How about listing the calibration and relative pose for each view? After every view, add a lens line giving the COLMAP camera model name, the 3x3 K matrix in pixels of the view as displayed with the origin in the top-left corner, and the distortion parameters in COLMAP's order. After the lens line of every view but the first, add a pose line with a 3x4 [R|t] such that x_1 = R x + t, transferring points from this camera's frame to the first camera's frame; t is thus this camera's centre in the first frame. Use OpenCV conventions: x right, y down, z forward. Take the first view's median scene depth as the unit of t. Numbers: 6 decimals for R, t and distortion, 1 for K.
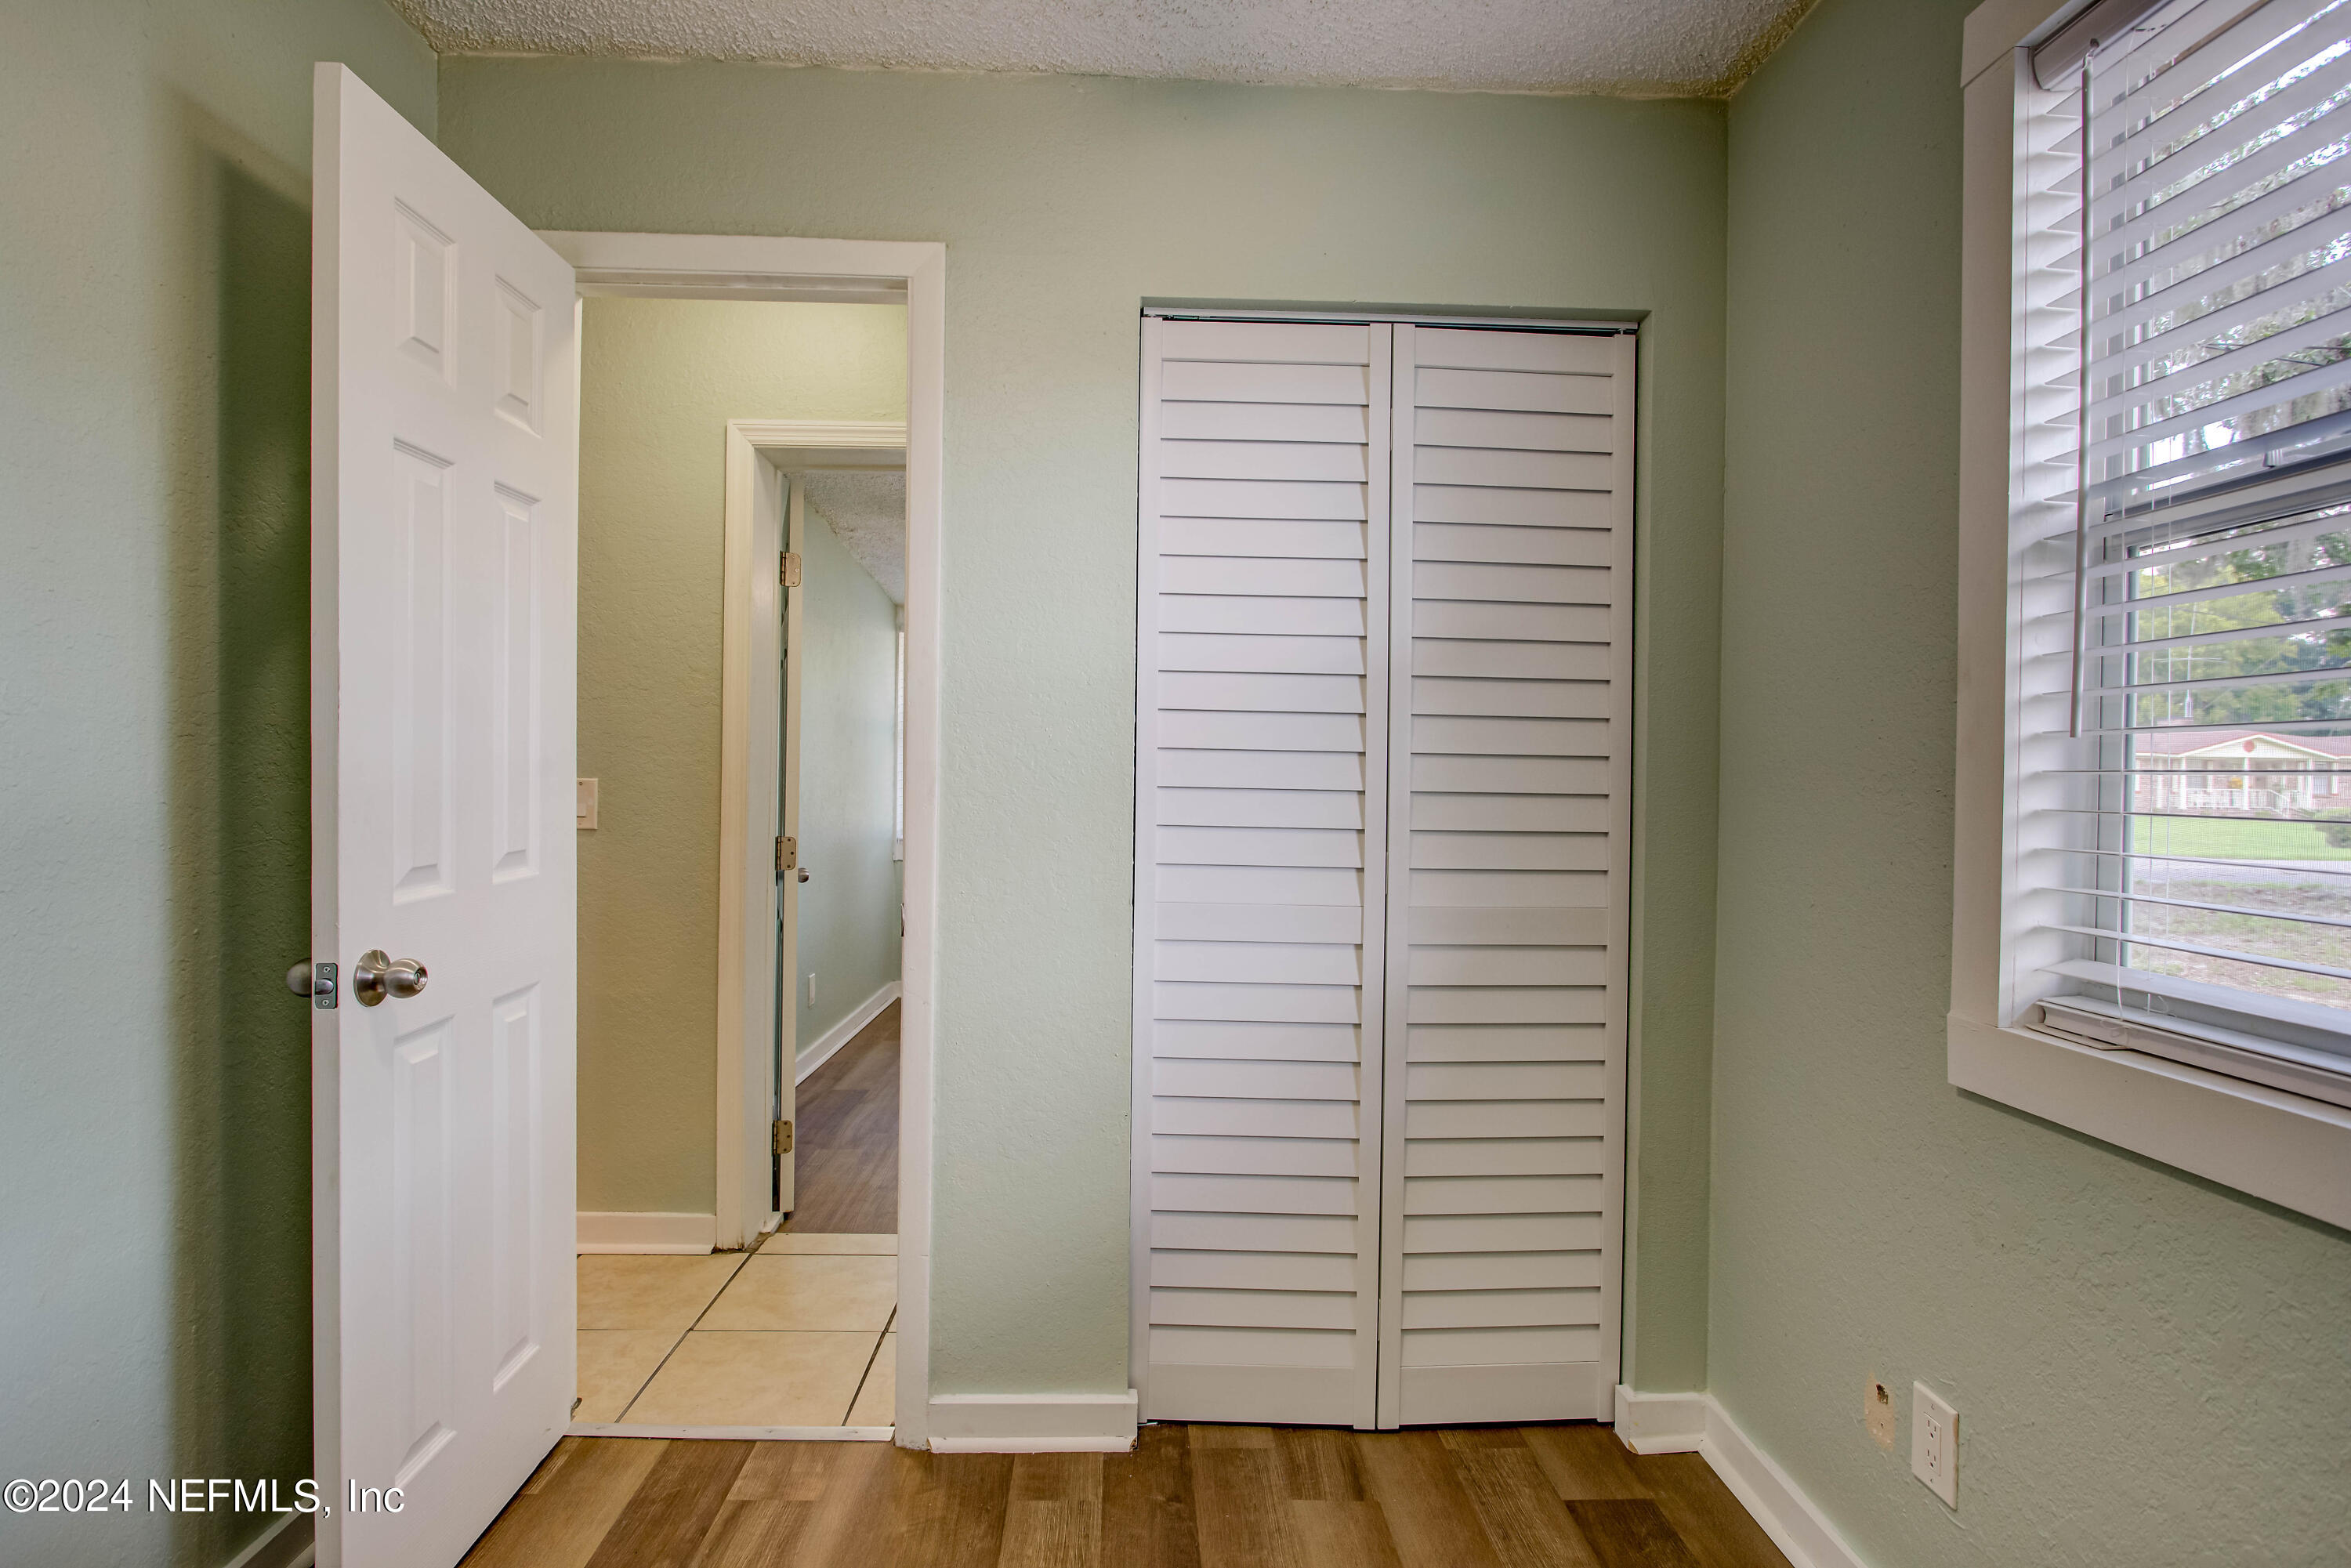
lens RADIAL K [[1181.9, 0, 1167.0], [0, 1181.9, 783.3], [0, 0, 1]] dist [-0.016539, 0.006825]
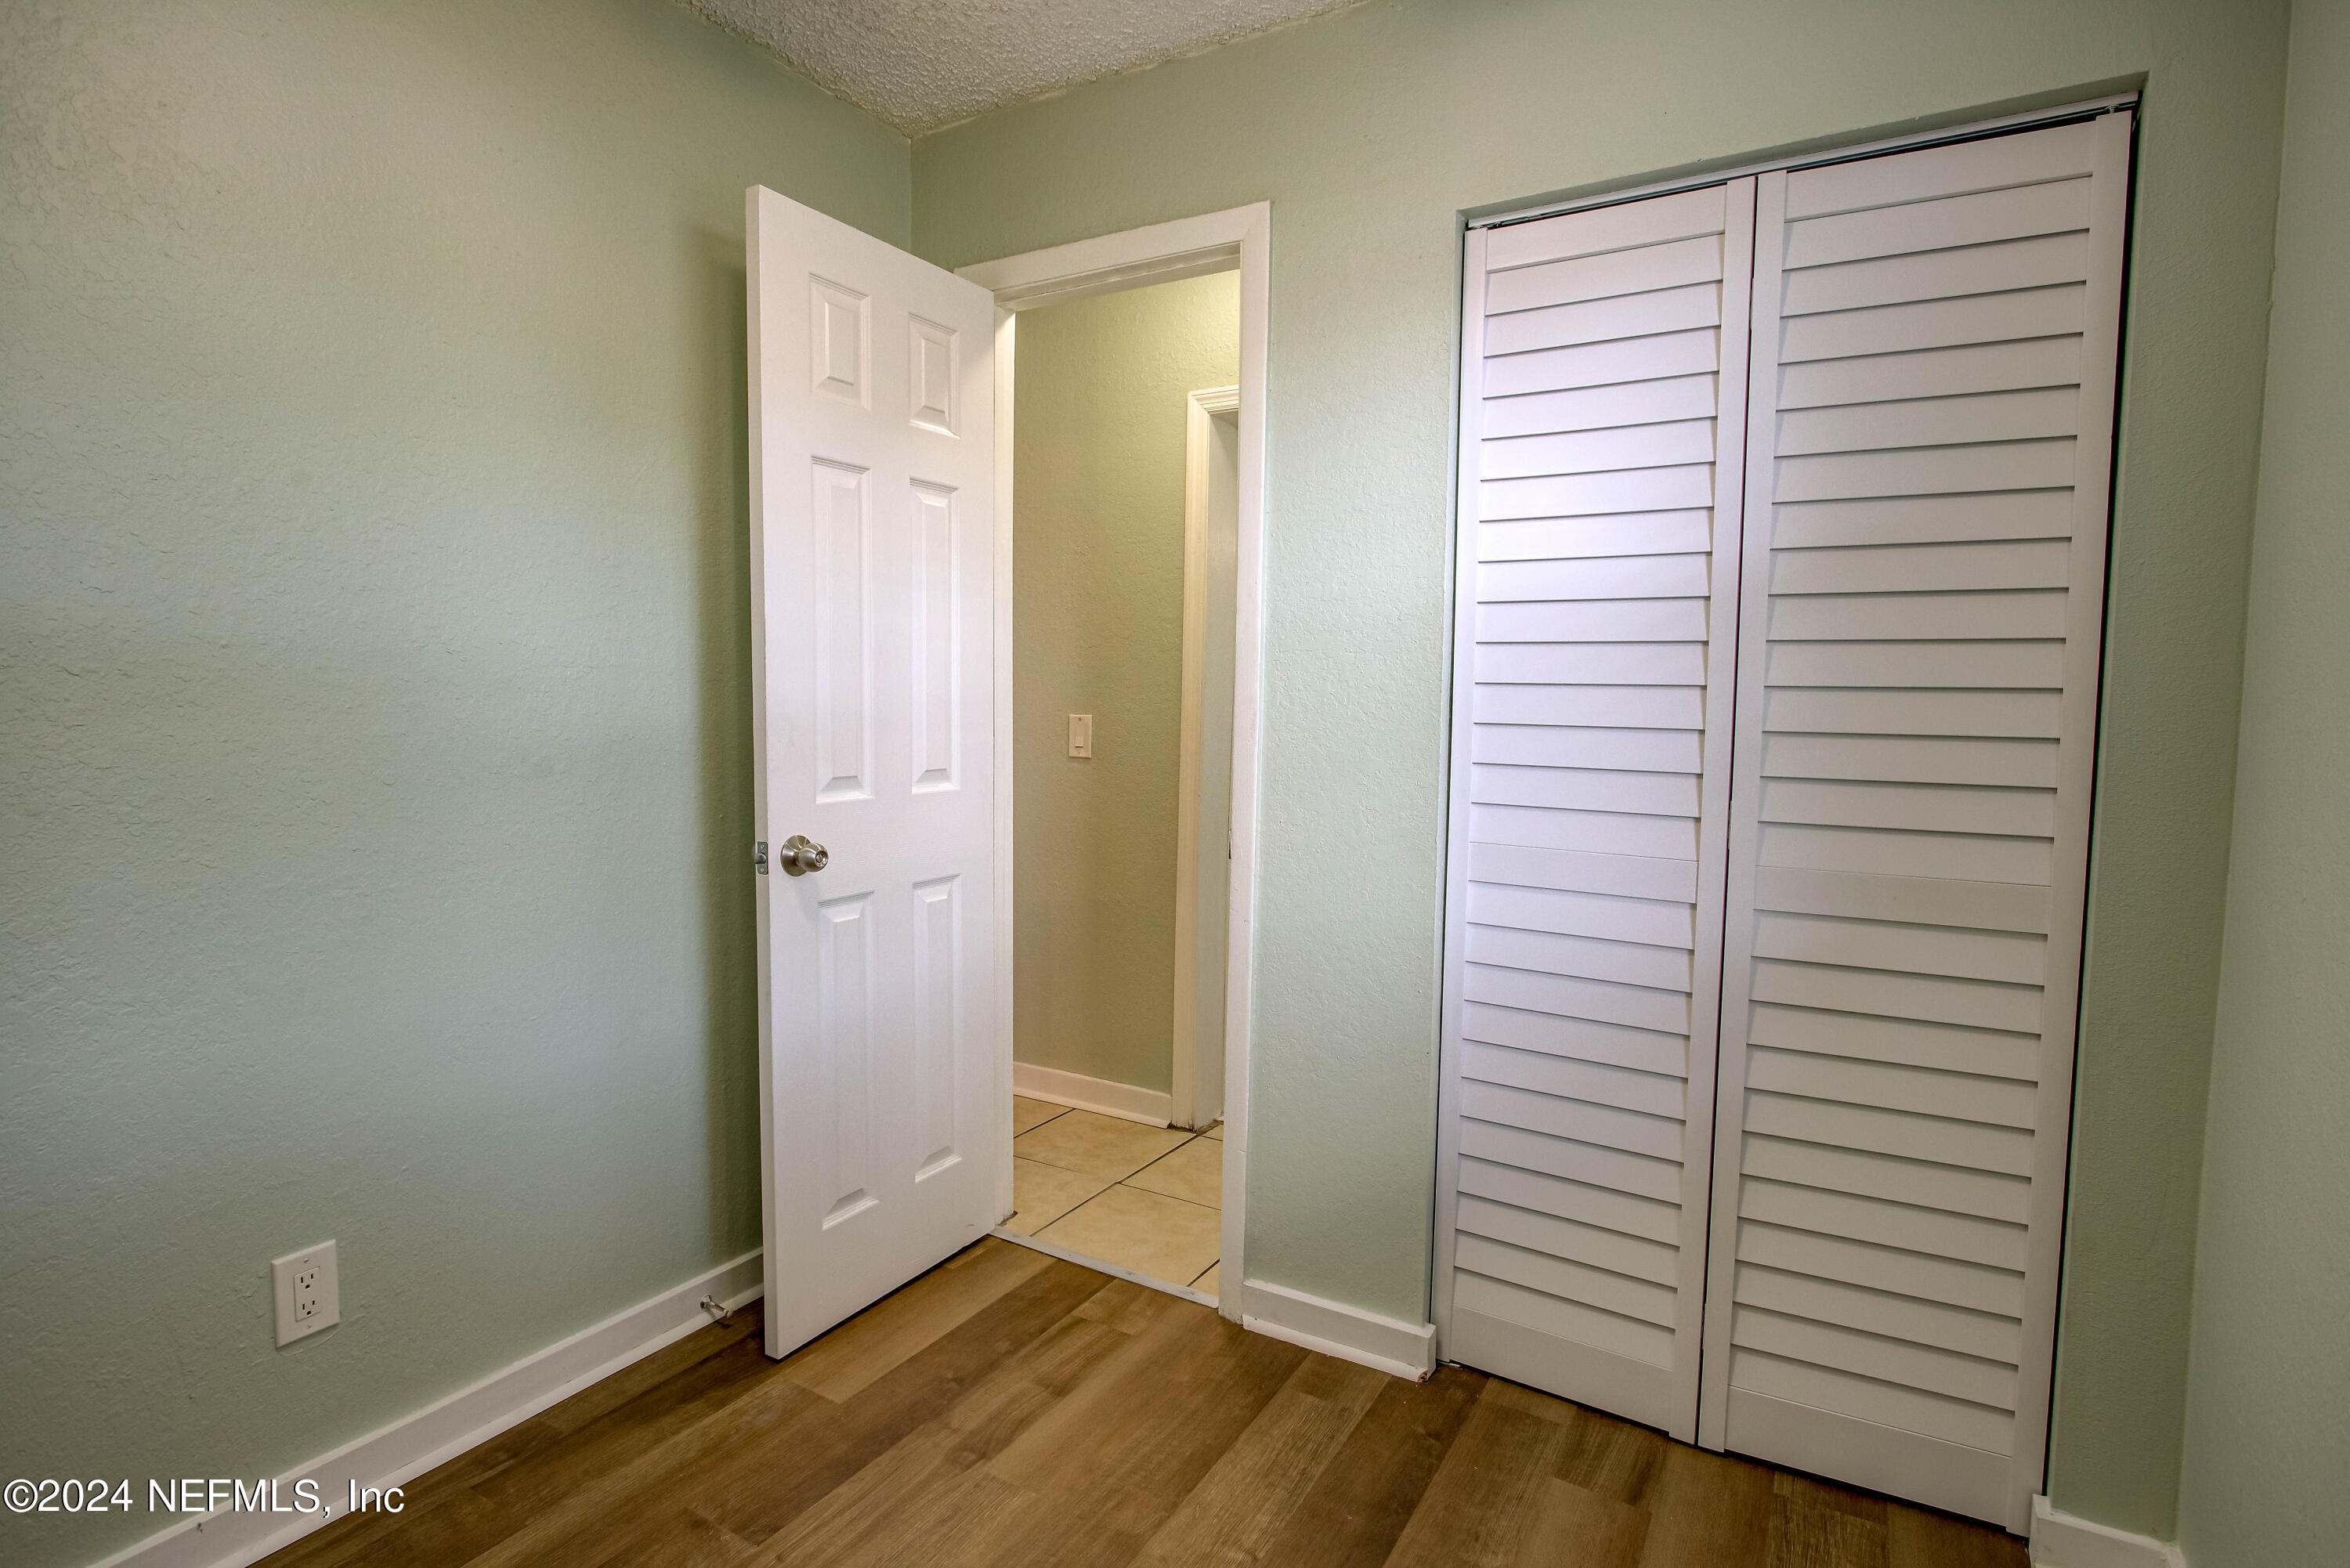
lens RADIAL K [[1181.3, 0, 1166.5], [0, 1181.3, 783.3], [0, 0, 1]] dist [-0.016539, 0.006825]
pose [[0.843149, 0.034238, -0.536588, 0.312674], [-0.008999, 0.998729, 0.049585, 0.006445], [0.537604, -0.036979, 0.842386, 0.052688]]
